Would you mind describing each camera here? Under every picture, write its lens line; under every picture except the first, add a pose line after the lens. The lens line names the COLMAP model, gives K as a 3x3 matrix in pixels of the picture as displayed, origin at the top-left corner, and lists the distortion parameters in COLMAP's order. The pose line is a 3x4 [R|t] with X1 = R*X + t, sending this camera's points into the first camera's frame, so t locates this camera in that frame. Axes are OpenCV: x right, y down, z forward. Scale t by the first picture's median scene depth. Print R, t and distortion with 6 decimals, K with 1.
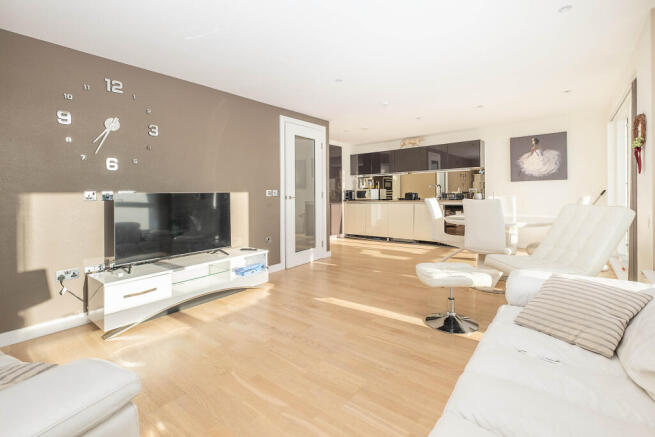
lens RADIAL K [[286.1, 0, 331.1], [0, 286.1, 201.8], [0, 0, 1]] dist [0.000244, 0.000020]
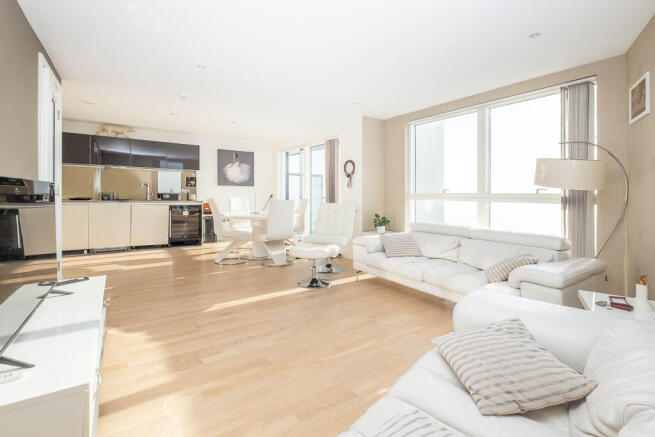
lens RADIAL K [[286.1, 0, 331.1], [0, 286.1, 201.8], [0, 0, 1]] dist [0.000244, 0.000020]
pose [[0.322614, 0.003332, 0.946525, -0.301045], [0.000955, 0.999992, -0.003846, 0.003073], [-0.946530, 0.002145, 0.322609, 0.139762]]
